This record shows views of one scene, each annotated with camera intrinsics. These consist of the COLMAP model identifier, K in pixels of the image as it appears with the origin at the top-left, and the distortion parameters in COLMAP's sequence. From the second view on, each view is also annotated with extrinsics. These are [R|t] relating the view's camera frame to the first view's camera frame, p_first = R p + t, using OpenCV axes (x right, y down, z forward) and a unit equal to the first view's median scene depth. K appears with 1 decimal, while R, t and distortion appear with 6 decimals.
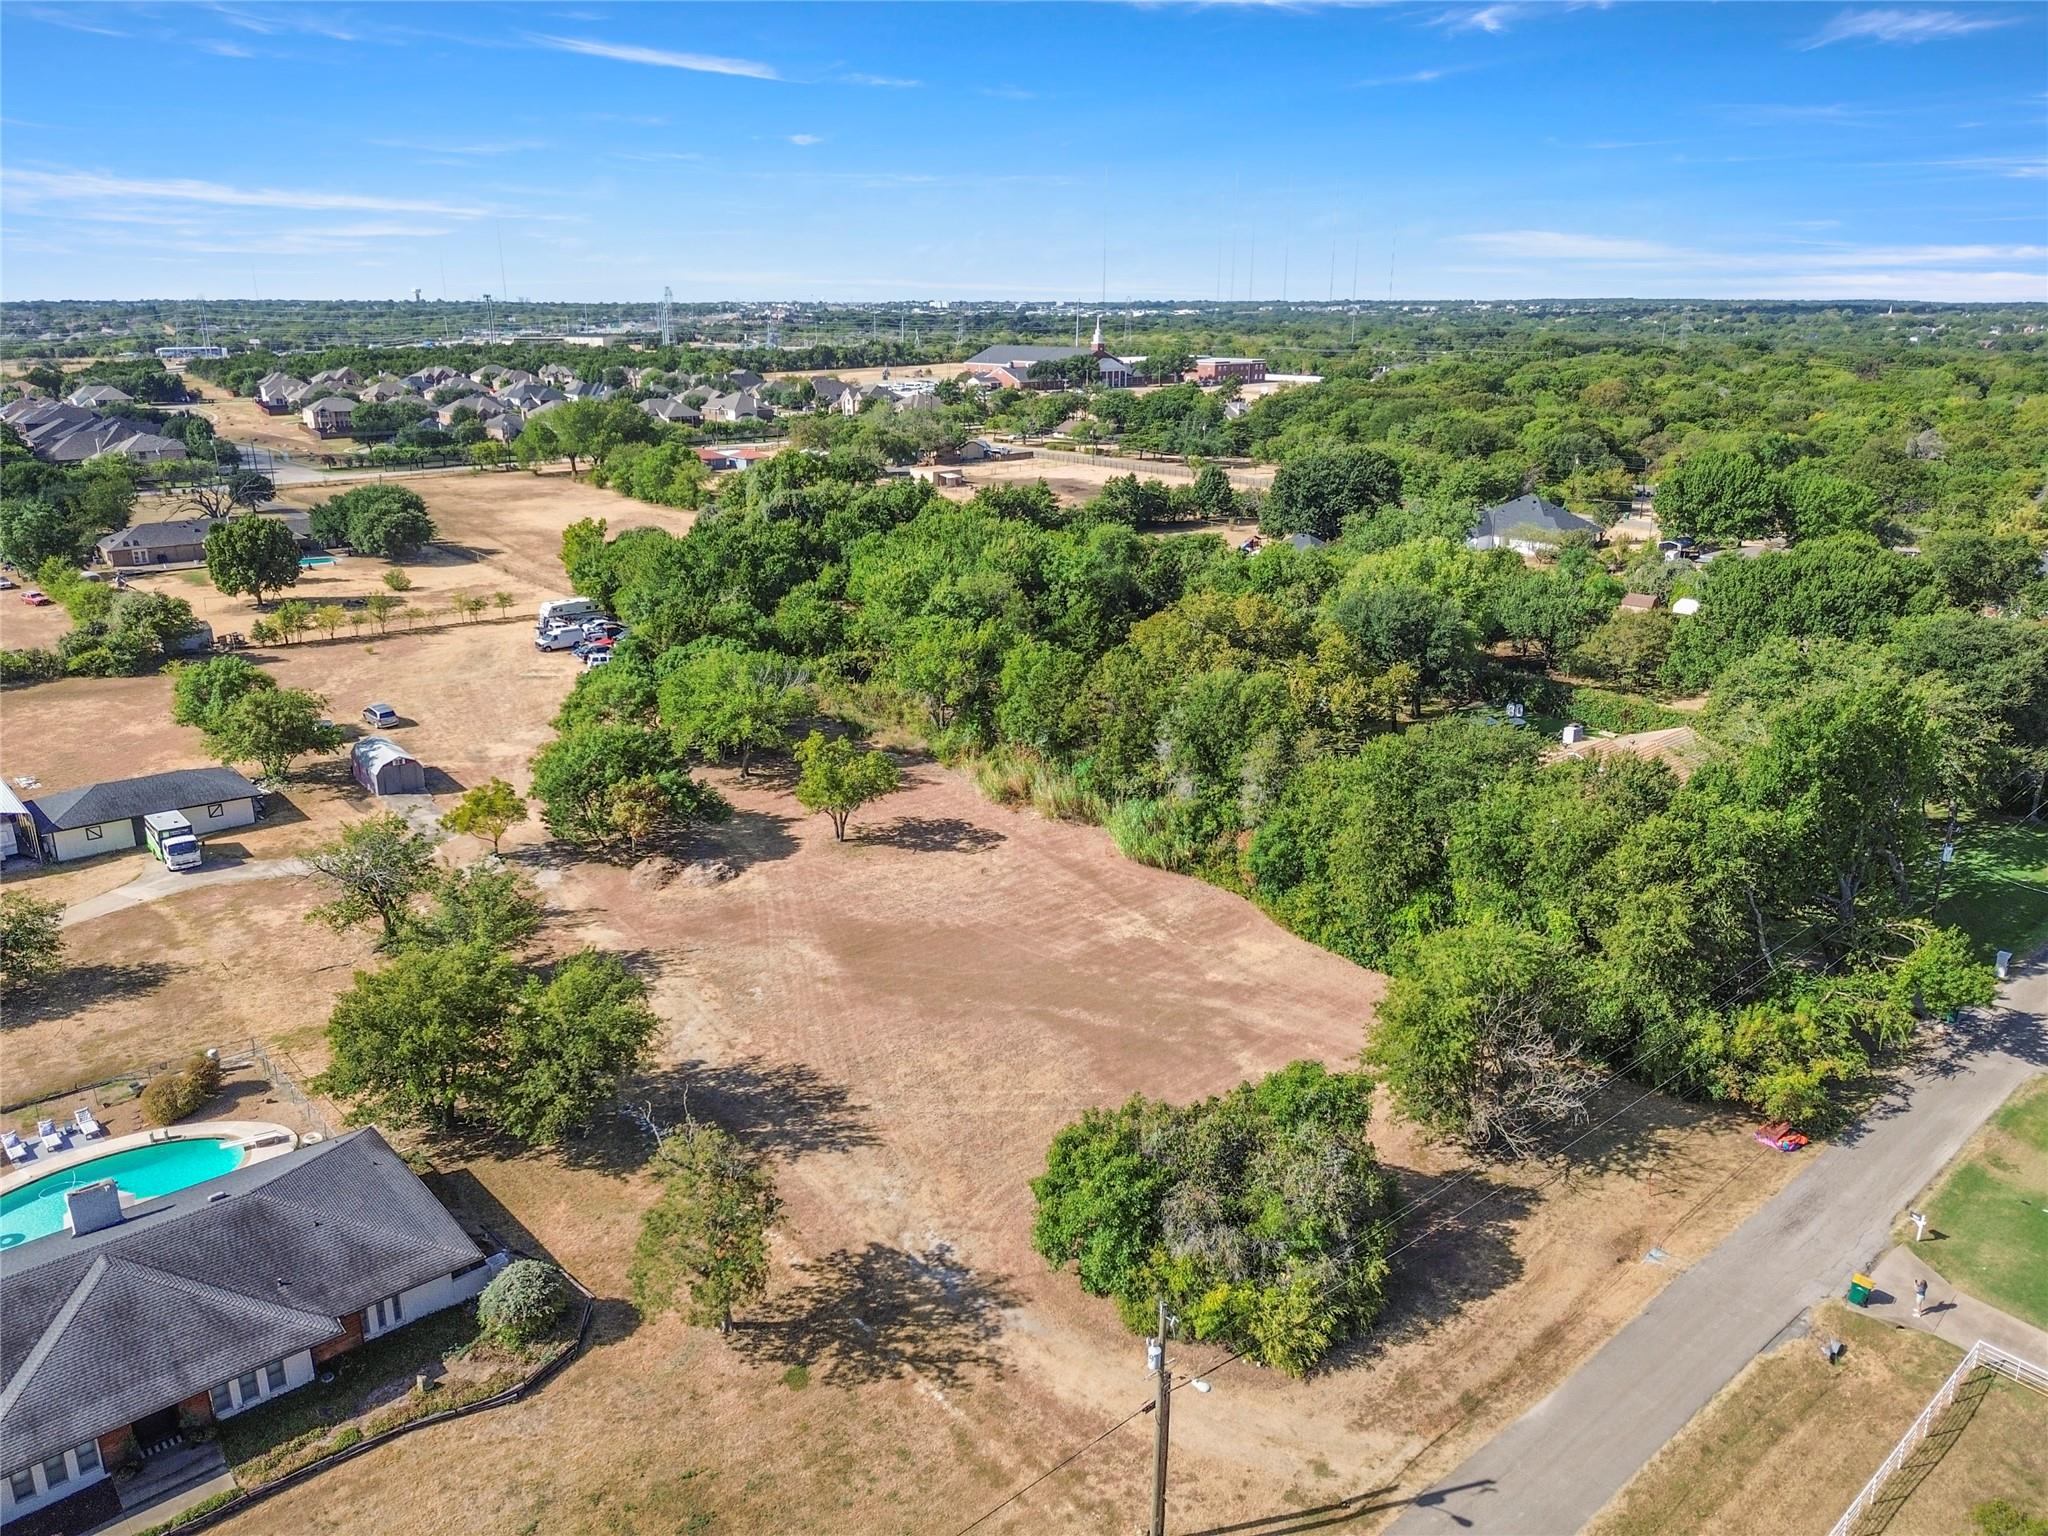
lens RADIAL K [[1572.0, 0, 1024.0], [0, 1572.0, 768.0], [0, 0, 1]] dist [0.013200, 0.006550]
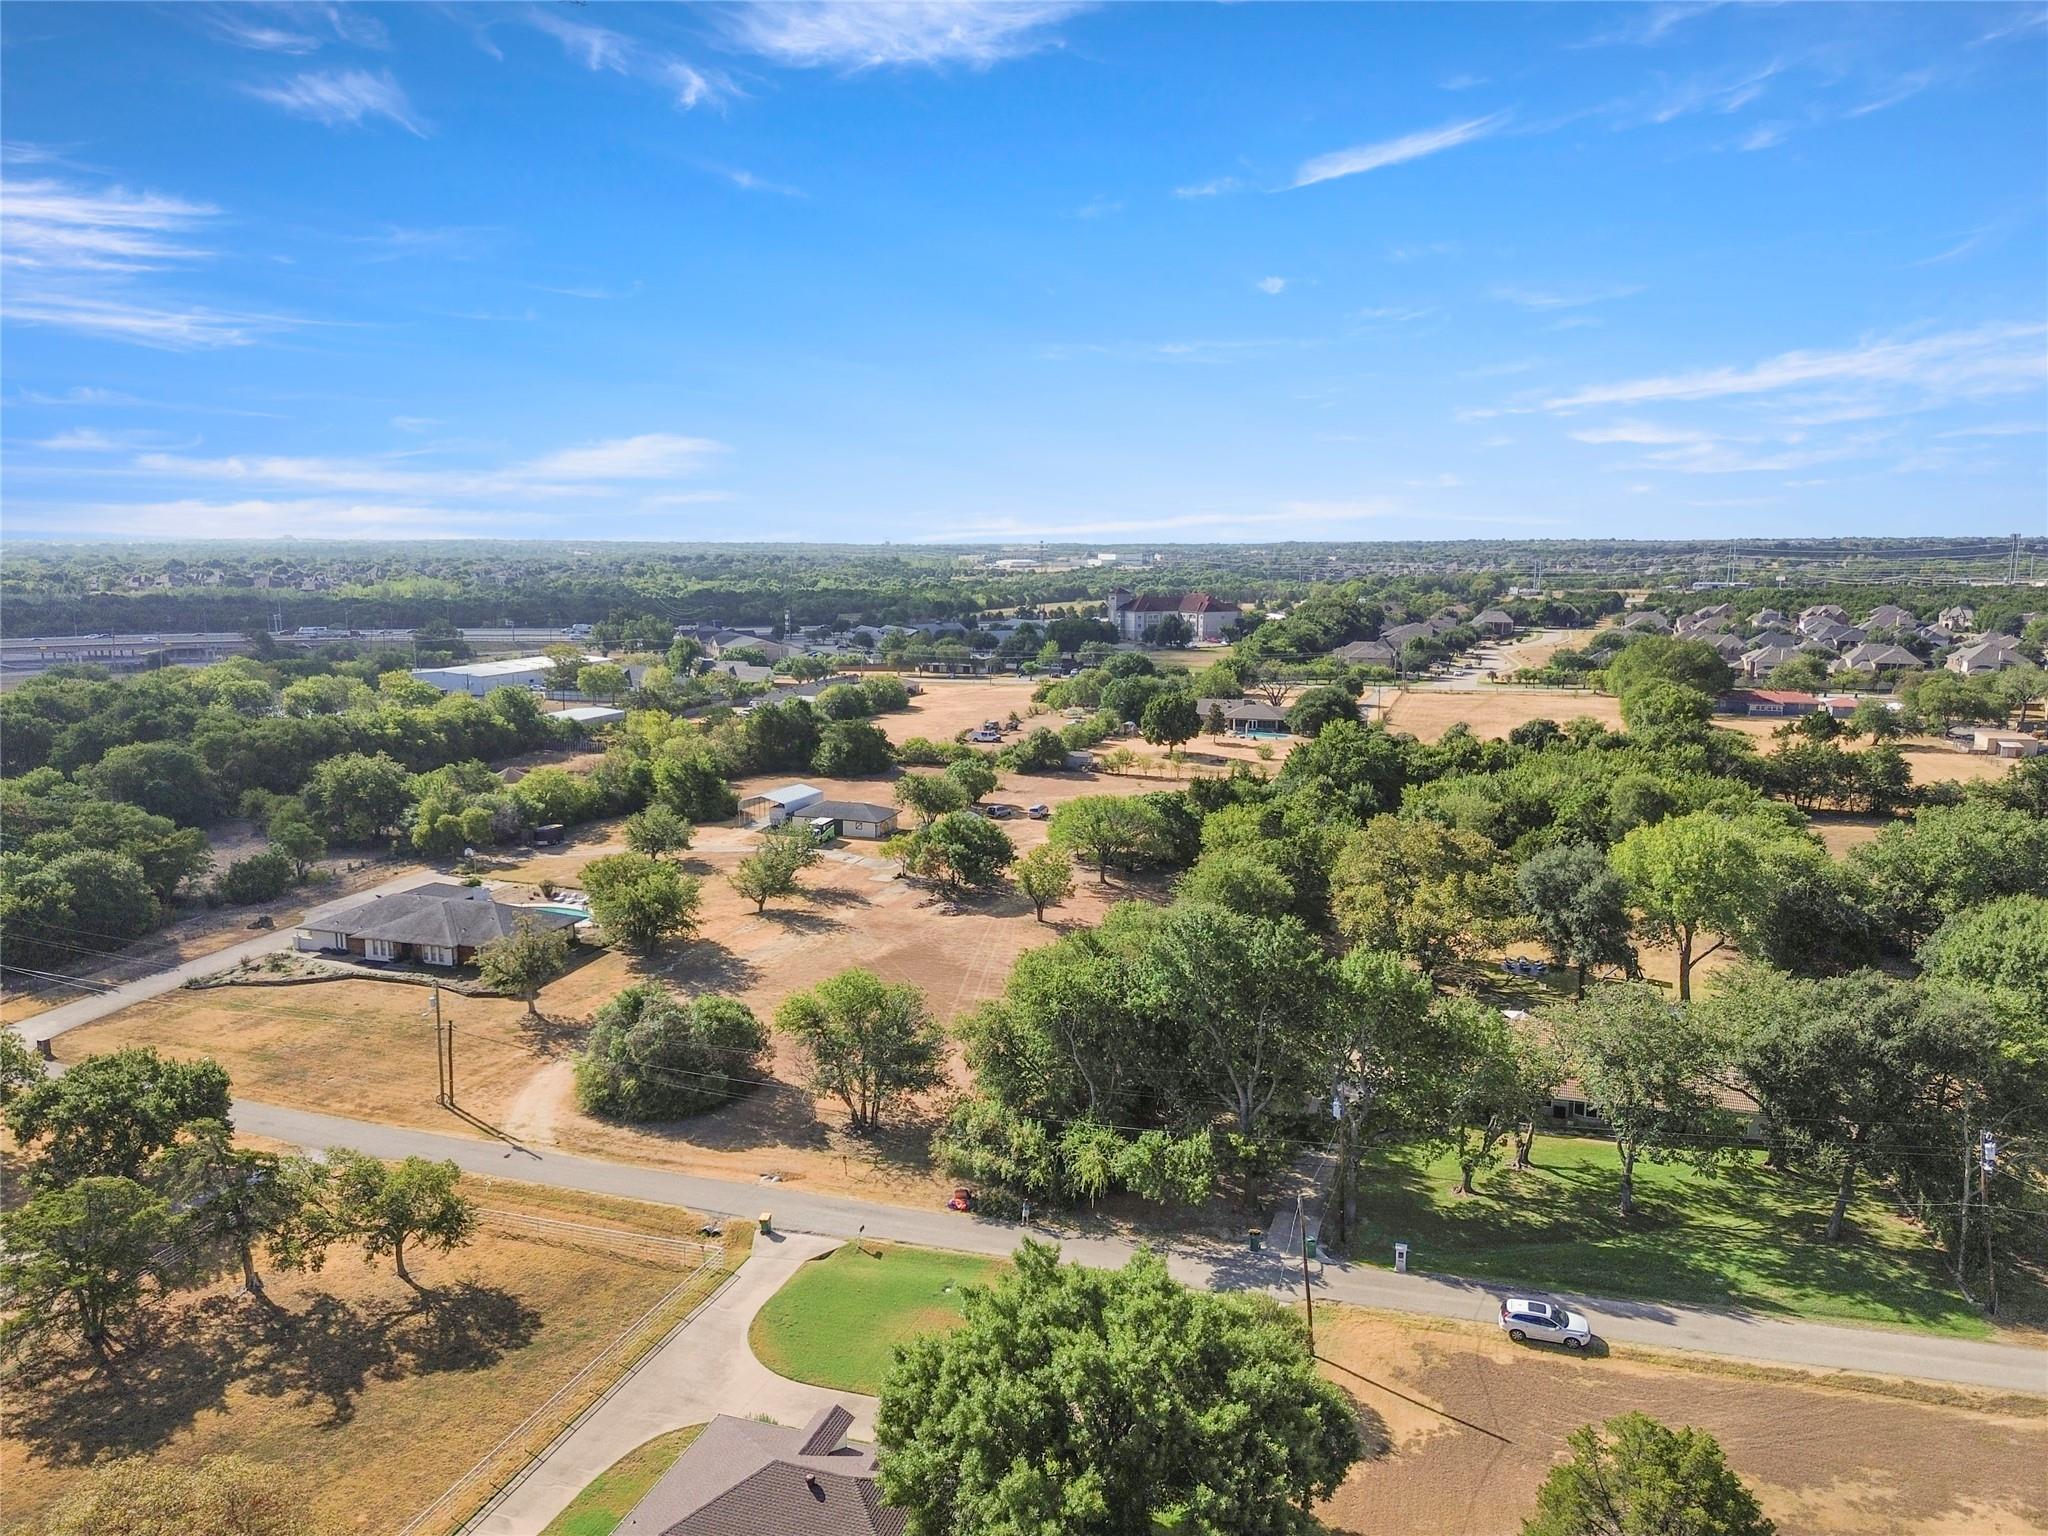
lens RADIAL K [[1532.5, 0, 957.9], [0, 1532.5, 771.6], [0, 0, 1]] dist [0.061927, -0.049524]
pose [[0.452546, 0.133555, -0.881683, 1.171971], [-0.251877, 0.967605, 0.017288, -0.100004], [0.855430, 0.214252, 0.471526, 0.237869]]
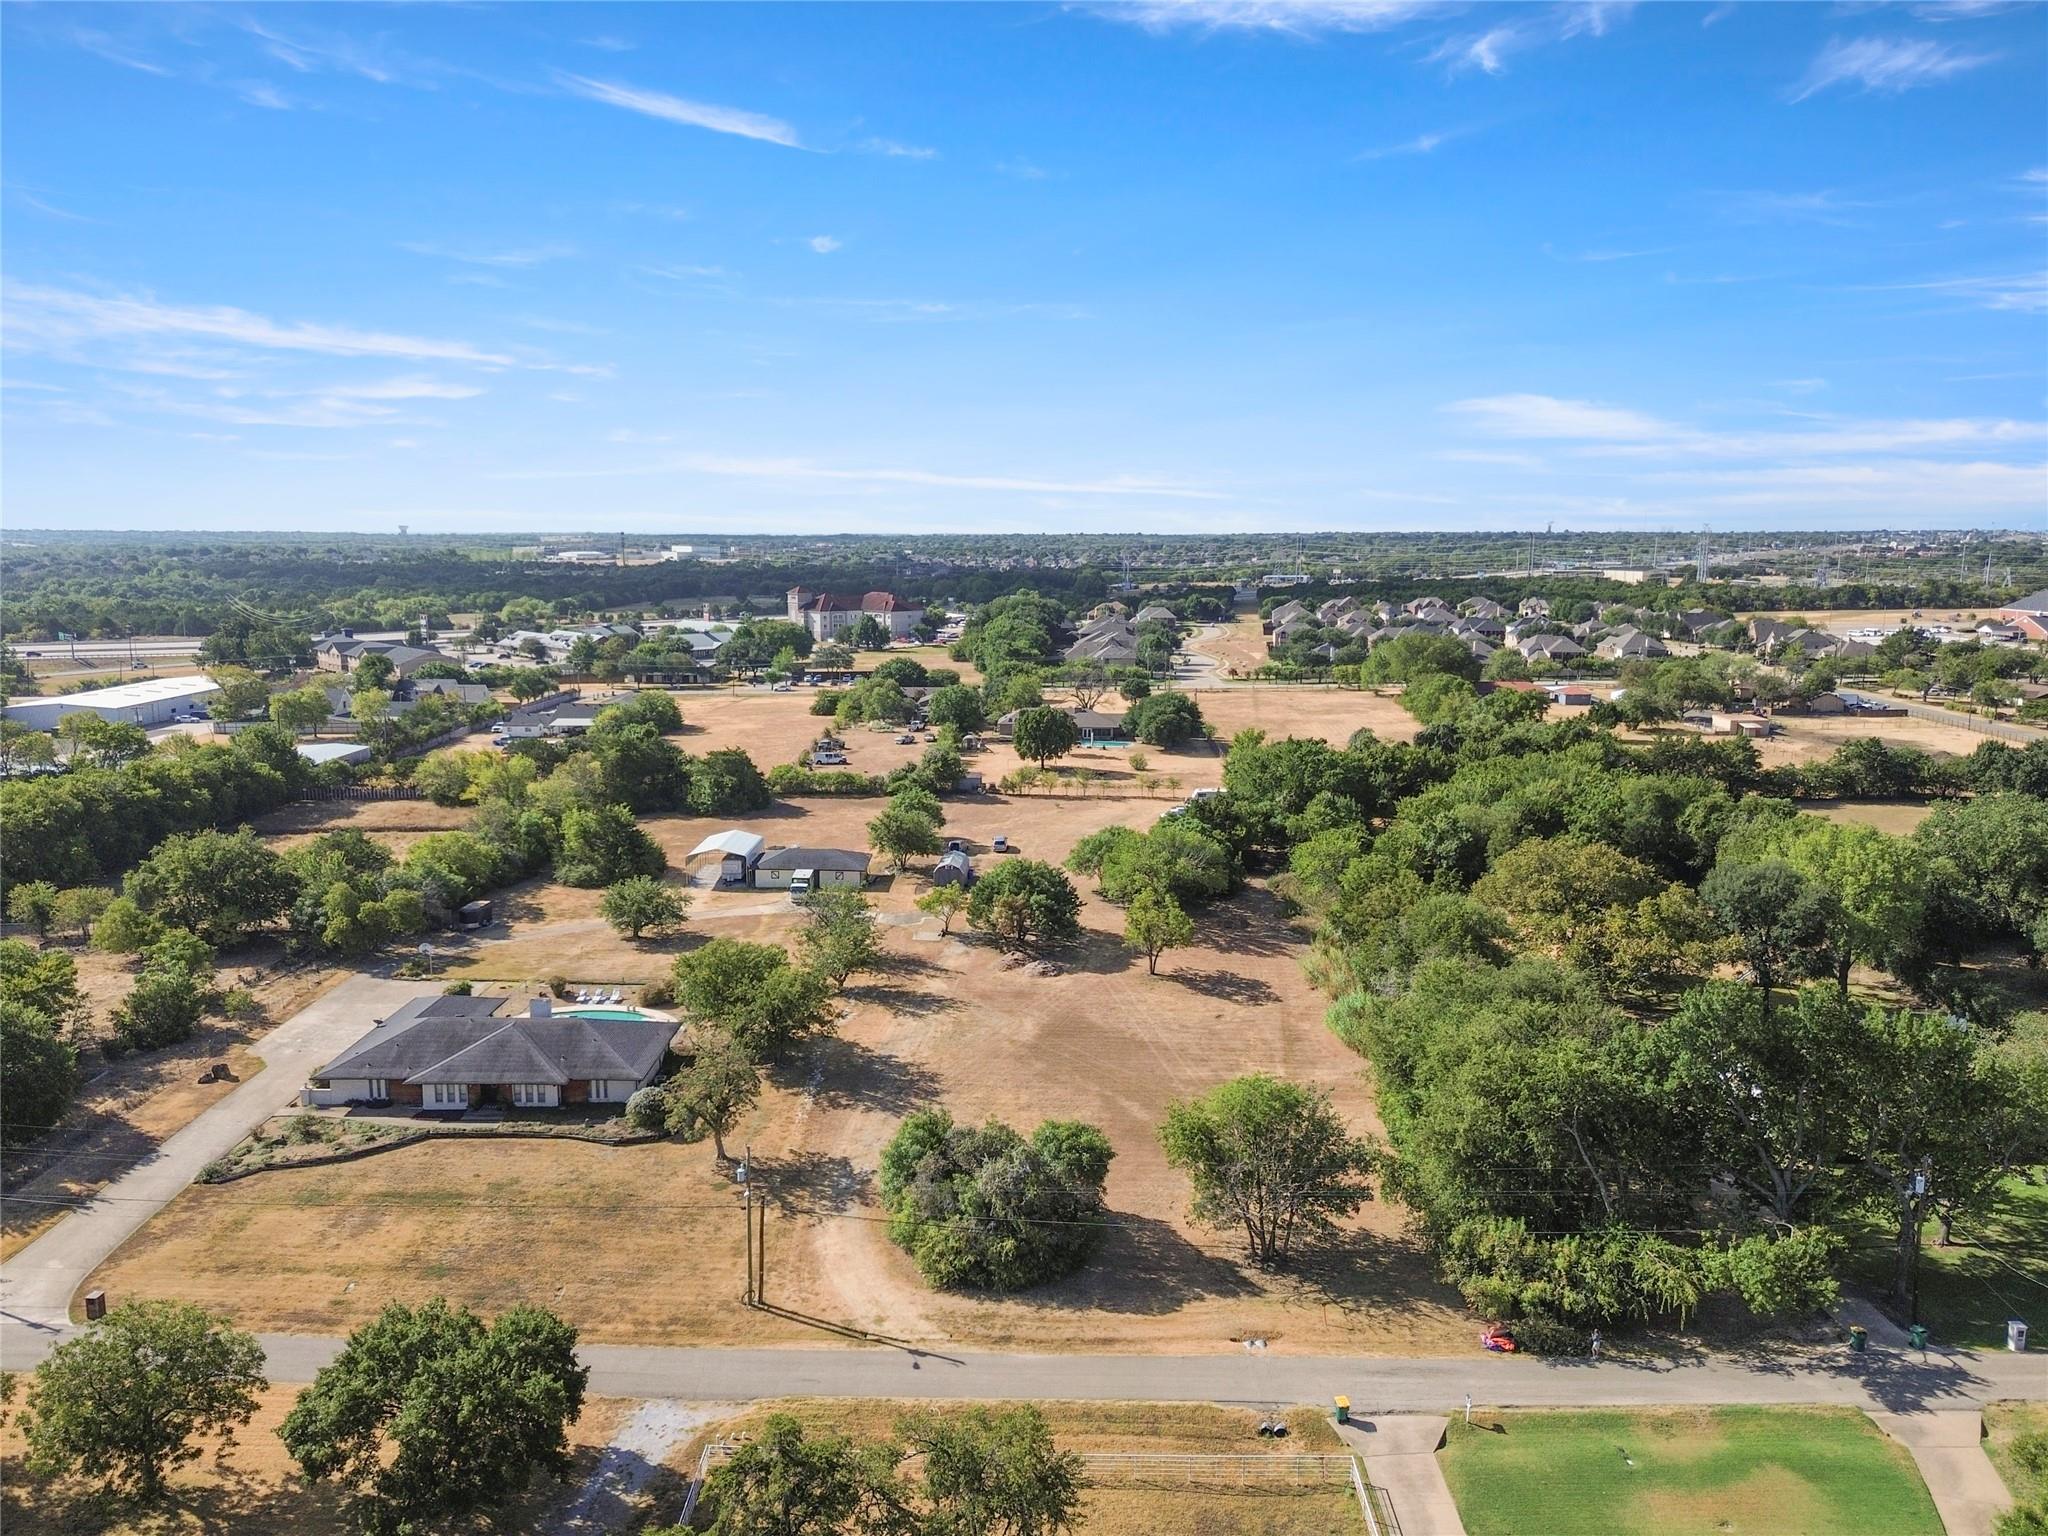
lens RADIAL K [[1532.5, 0, 957.9], [0, 1532.5, 771.6], [0, 0, 1]] dist [0.061927, -0.049524]
pose [[0.719857, 0.110027, -0.685346, 0.690413], [-0.196933, 0.979159, -0.049654, -0.025817], [0.665600, 0.170711, 0.726522, -0.107961]]
